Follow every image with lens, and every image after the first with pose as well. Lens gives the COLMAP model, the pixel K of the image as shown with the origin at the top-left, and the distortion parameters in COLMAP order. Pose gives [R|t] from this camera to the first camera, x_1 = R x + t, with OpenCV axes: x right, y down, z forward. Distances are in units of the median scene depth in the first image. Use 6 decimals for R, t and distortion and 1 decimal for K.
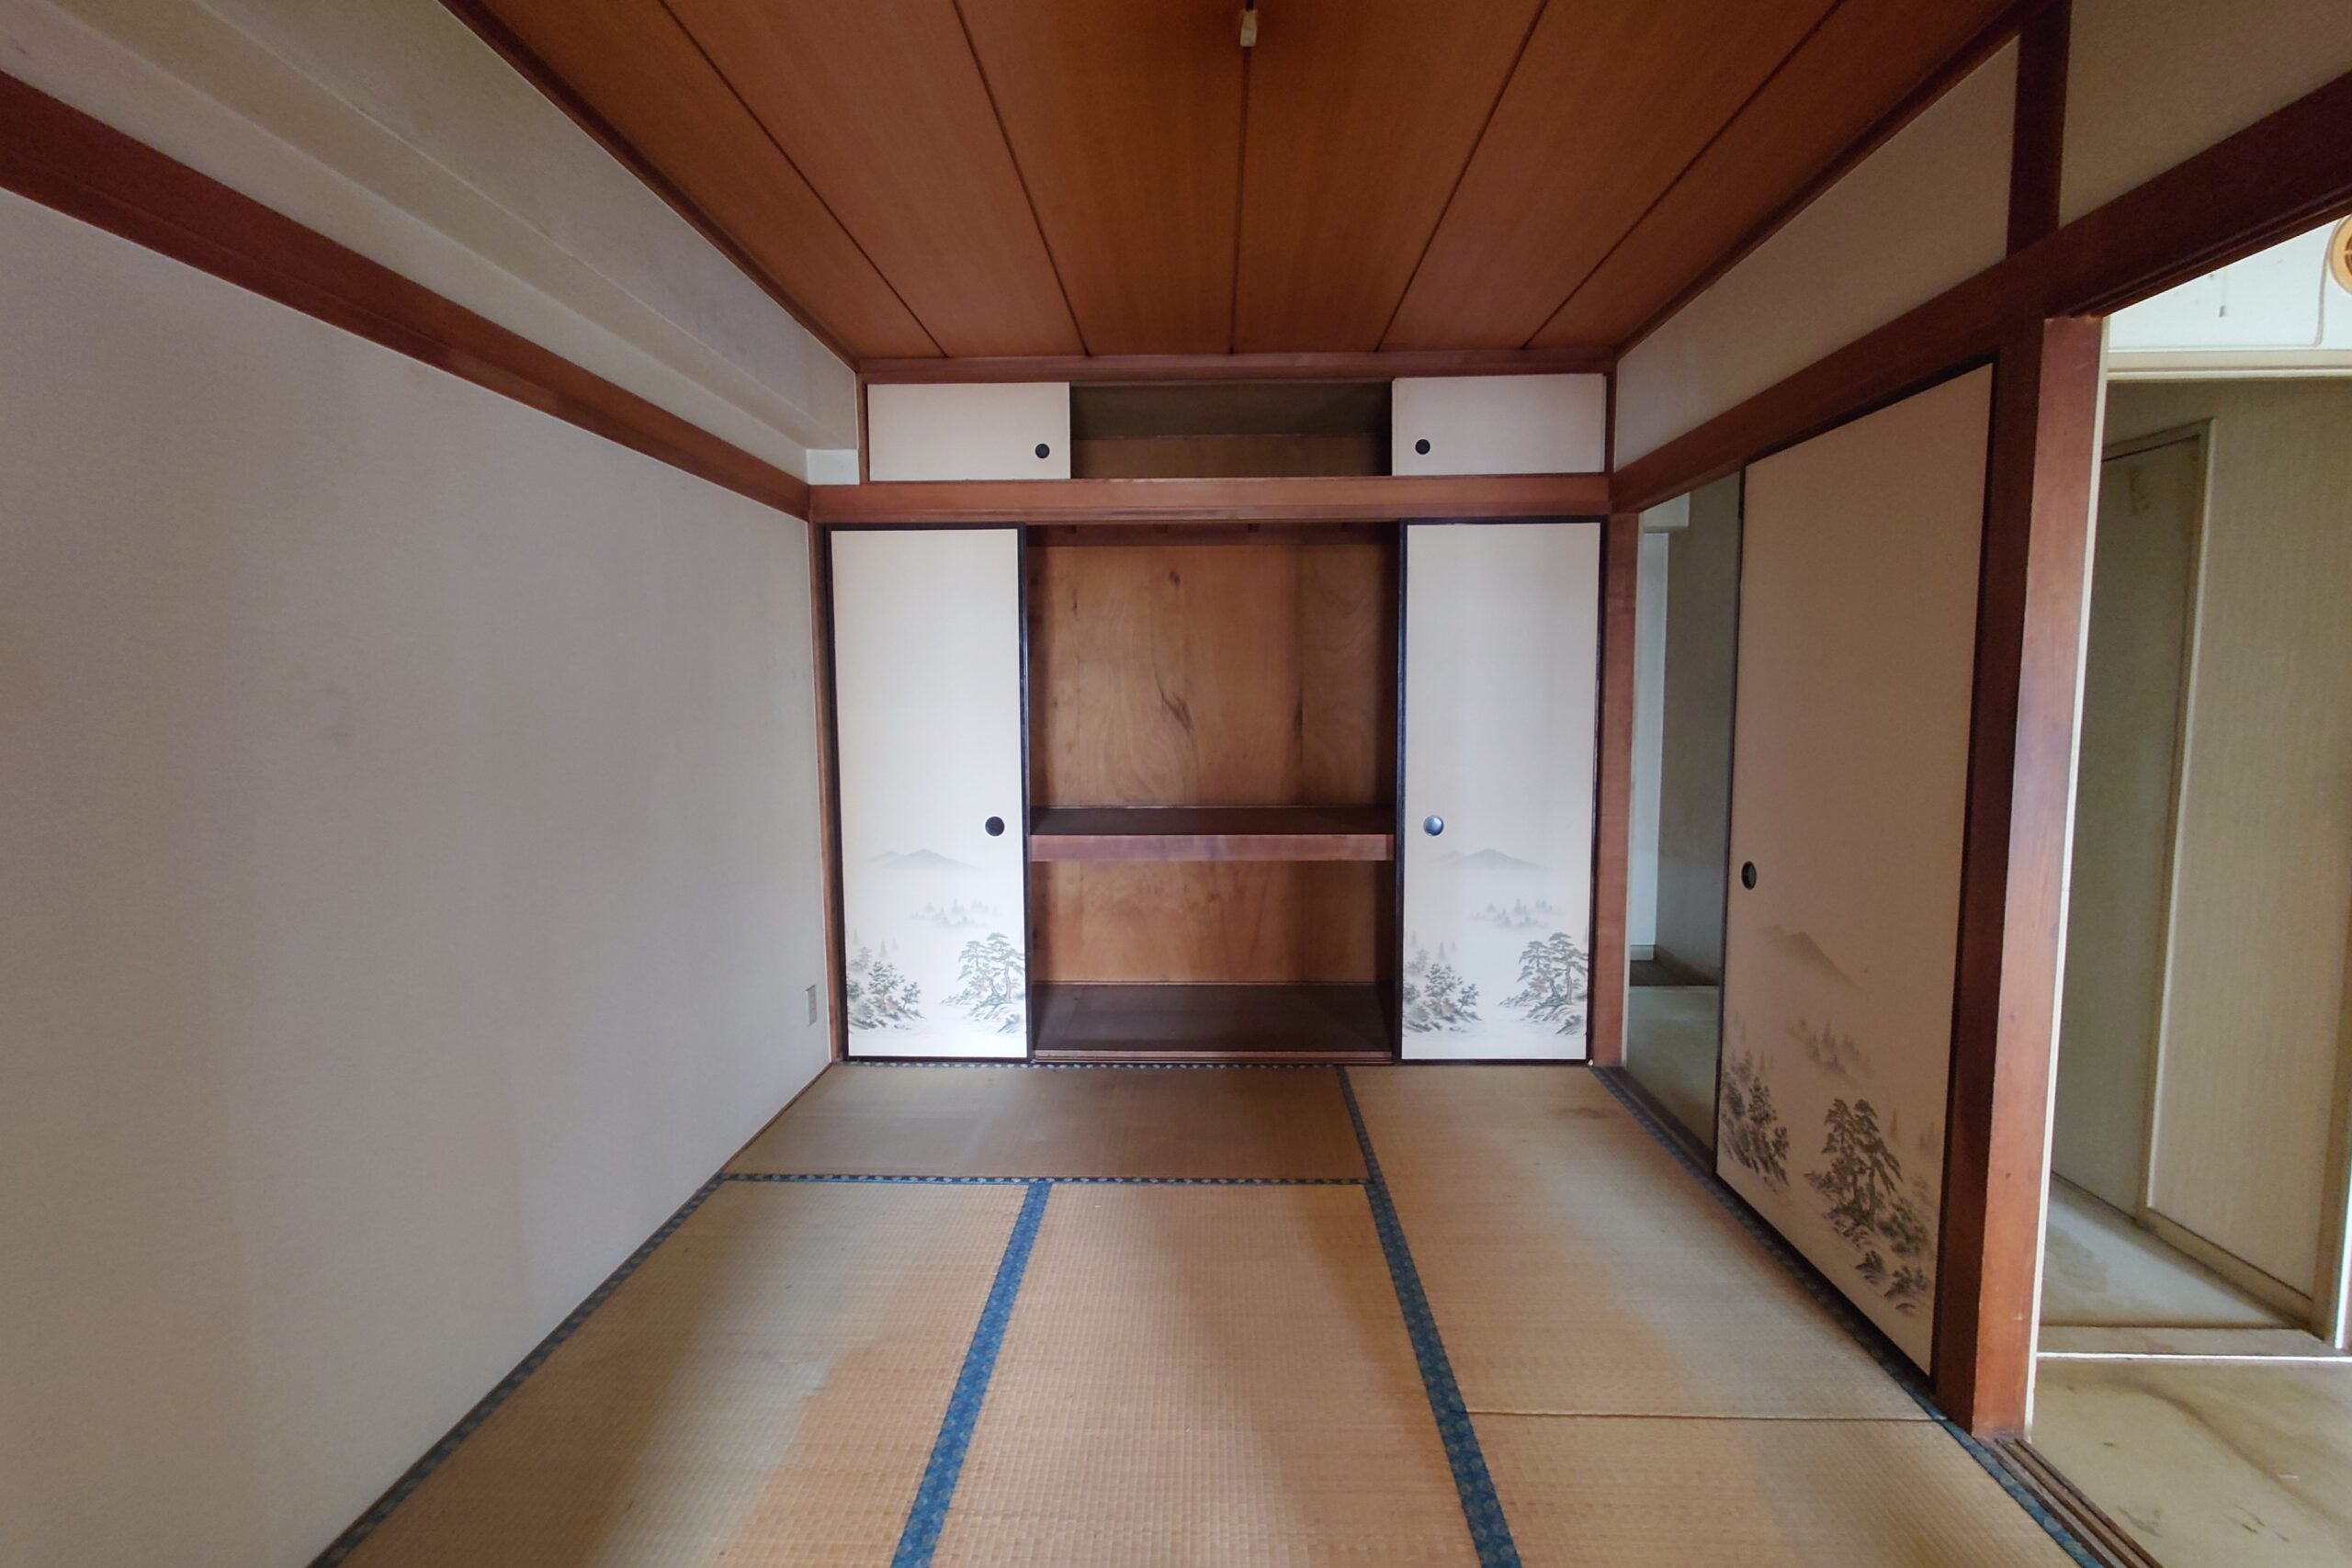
lens RADIAL K [[1068.8, 0, 1176.0], [0, 1068.8, 784.0], [0, 0, 1]] dist [0.013928, 0.000021]
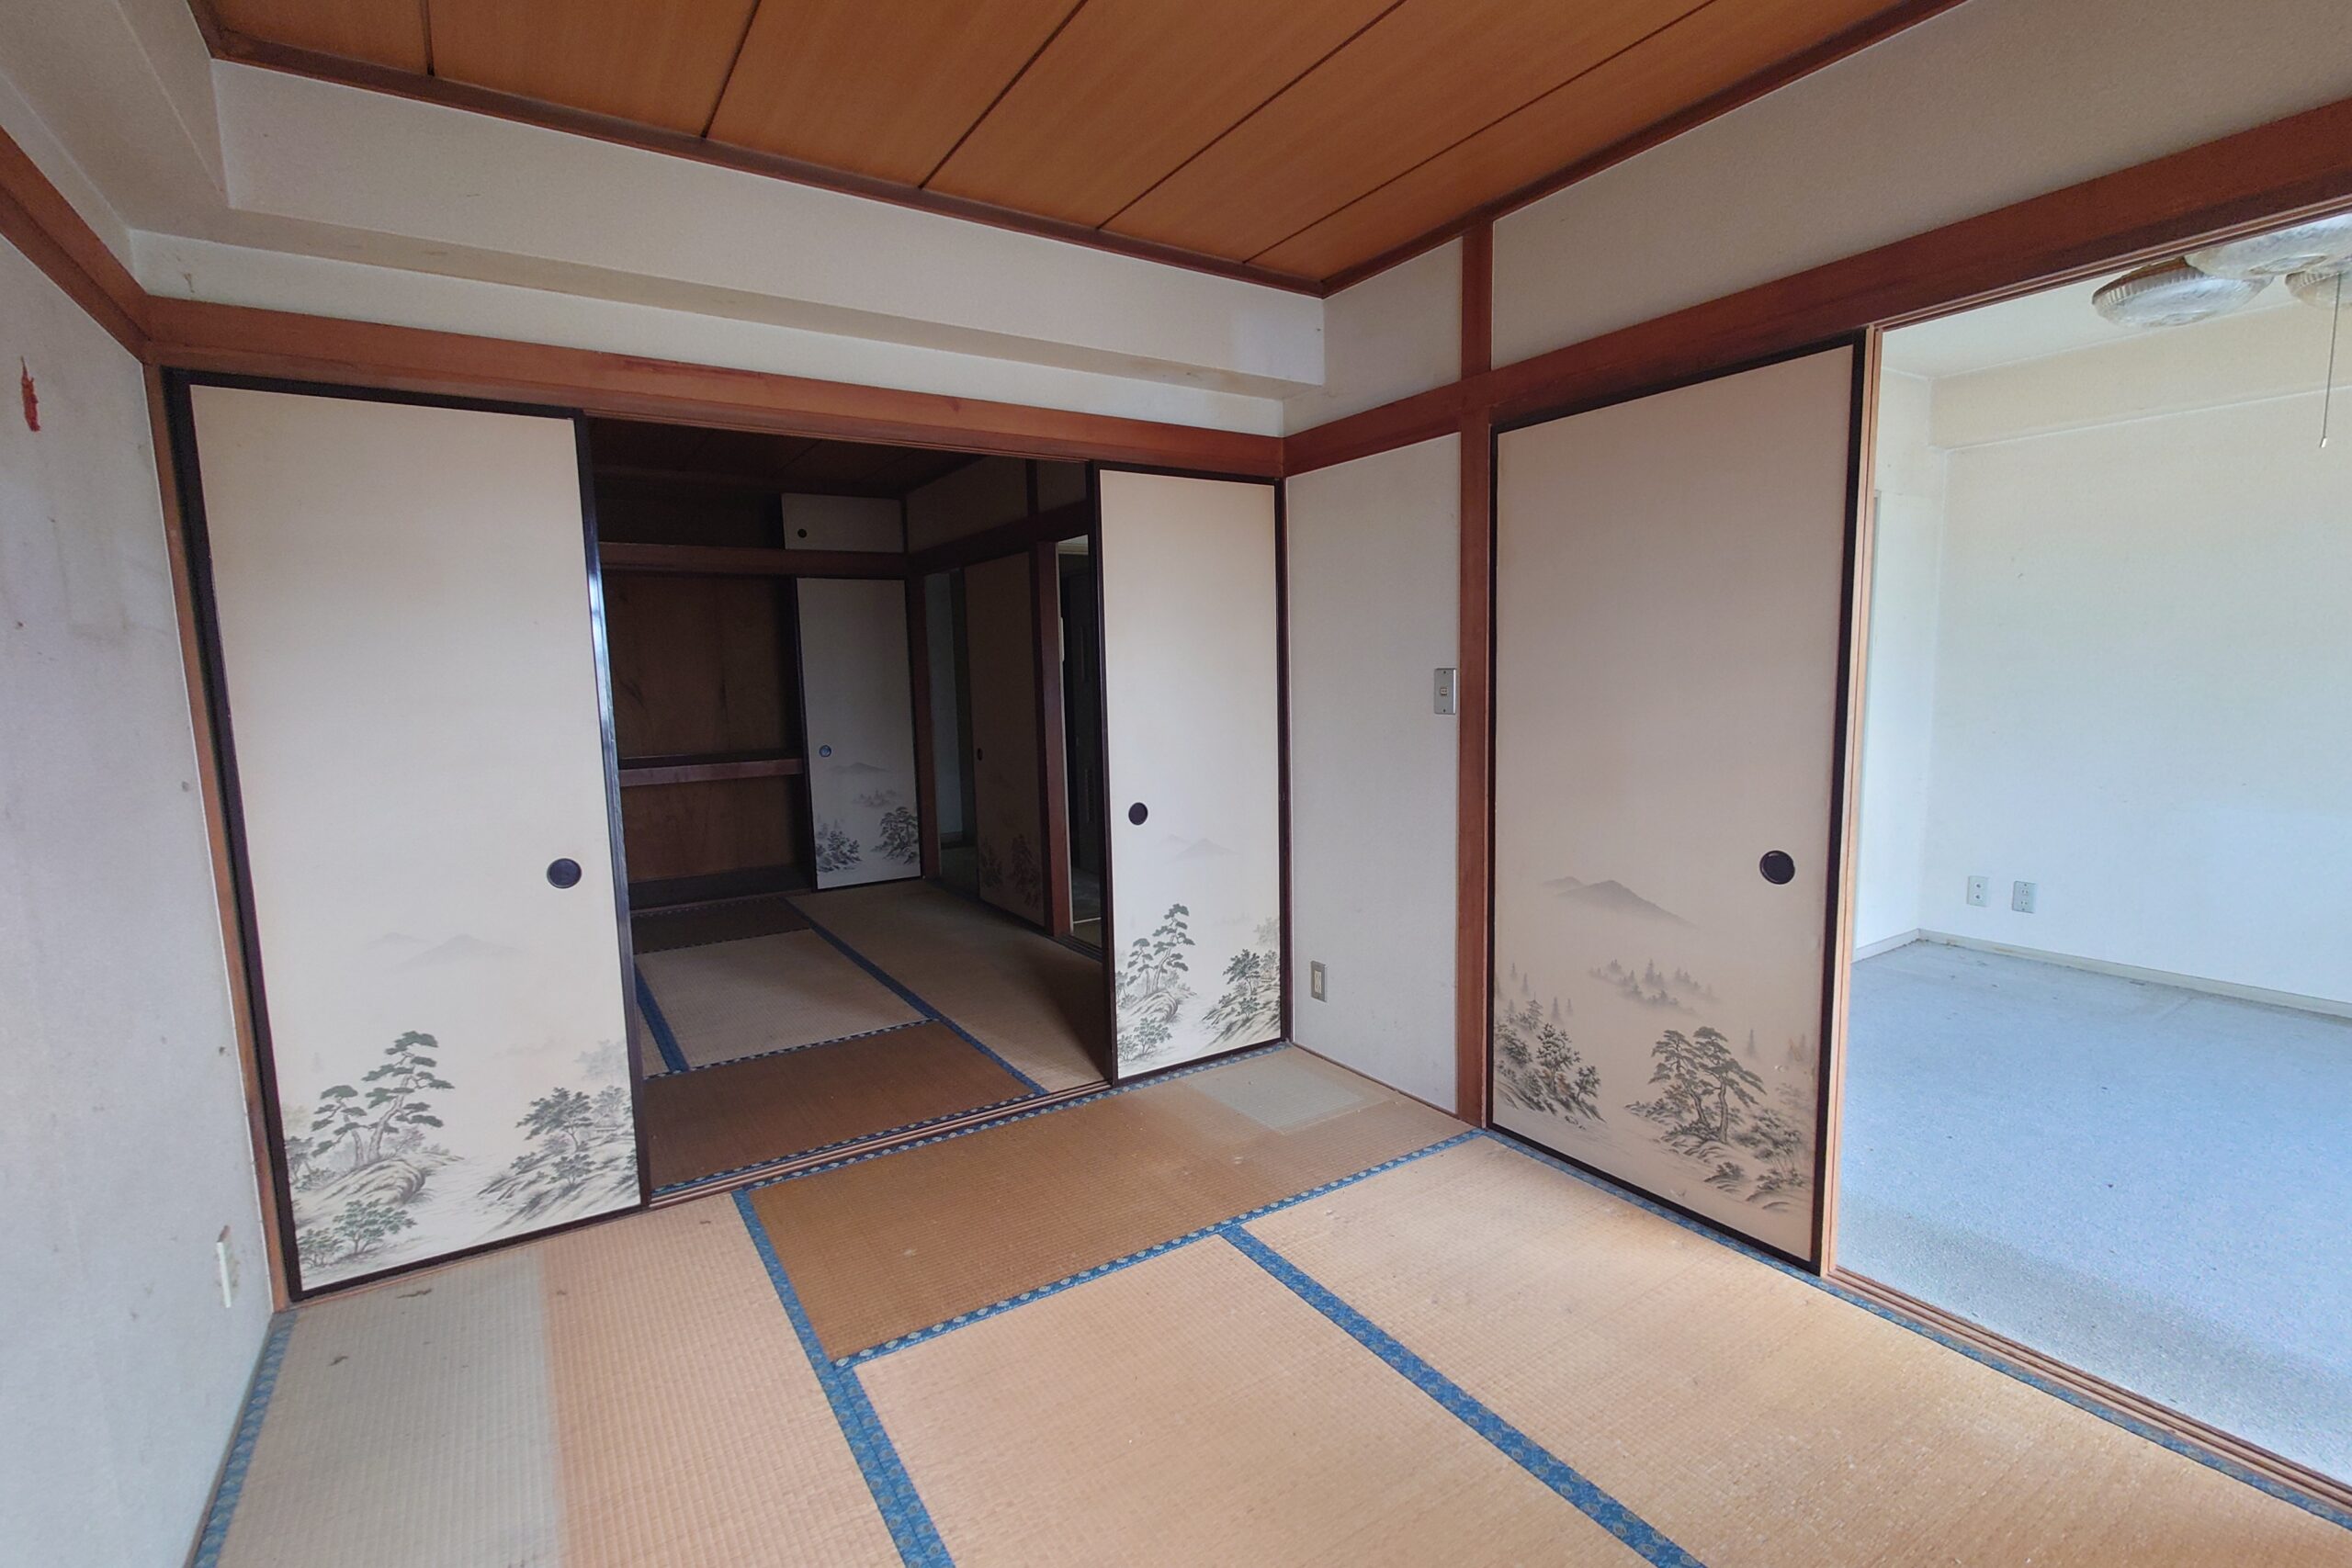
lens RADIAL K [[1068.8, 0, 1176.0], [0, 1068.8, 784.0], [0, 0, 1]] dist [0.013928, 0.000021]
pose [[0.826871, -0.079890, 0.556689, -0.256271], [0.070447, 0.996776, 0.038409, 0.064861], [-0.557962, 0.007458, 0.829833, -0.745545]]
